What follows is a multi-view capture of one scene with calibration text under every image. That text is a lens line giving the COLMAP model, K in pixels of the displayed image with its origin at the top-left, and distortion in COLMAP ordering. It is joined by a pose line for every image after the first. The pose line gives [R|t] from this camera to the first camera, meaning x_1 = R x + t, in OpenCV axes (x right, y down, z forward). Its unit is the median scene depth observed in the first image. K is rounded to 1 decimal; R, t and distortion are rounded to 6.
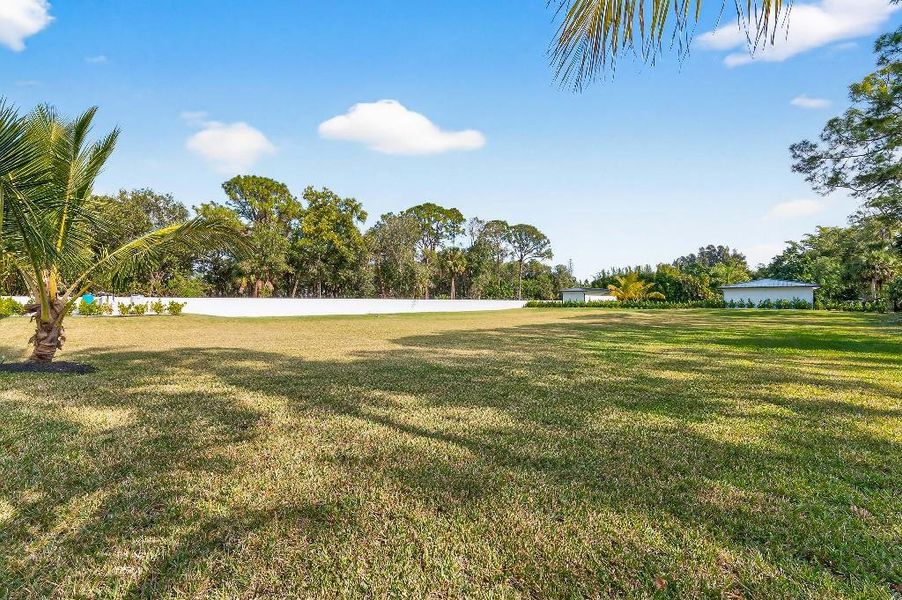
lens RADIAL K [[366.1, 0, 451.0], [0, 366.1, 300.0], [0, 0, 1]] dist [0.000055, 0.000095]
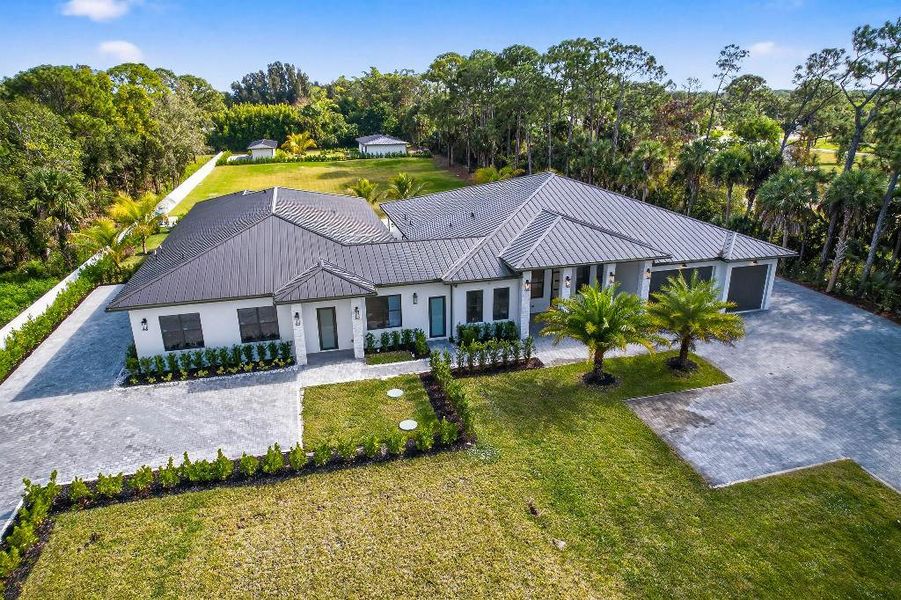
lens RADIAL K [[571.5, 0, 450.5], [0, 571.5, 300.0], [0, 0, 1]] dist [-0.072182, 0.058454]
pose [[0.535380, -0.289948, 0.793284, -0.940968], [-0.001588, 0.938882, 0.344236, -0.199251], [-0.844610, -0.185557, 0.502198, -0.503916]]
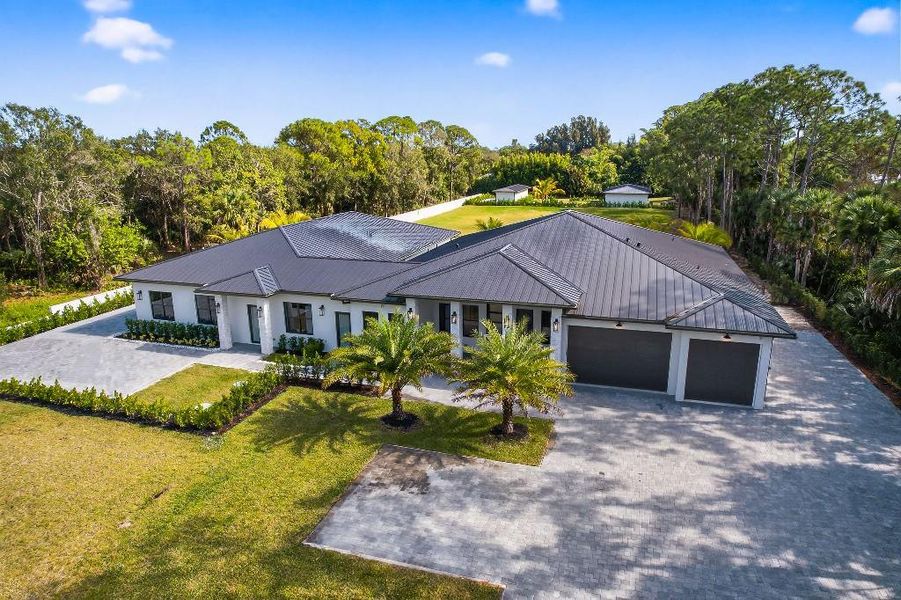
lens RADIAL K [[571.5, 0, 450.5], [0, 571.5, 300.0], [0, 0, 1]] dist [-0.072182, 0.058454]
pose [[0.908734, -0.112833, 0.401836, -0.675846], [0.006399, 0.966418, 0.256895, -0.173999], [-0.417327, -0.230878, 0.878939, -0.728953]]
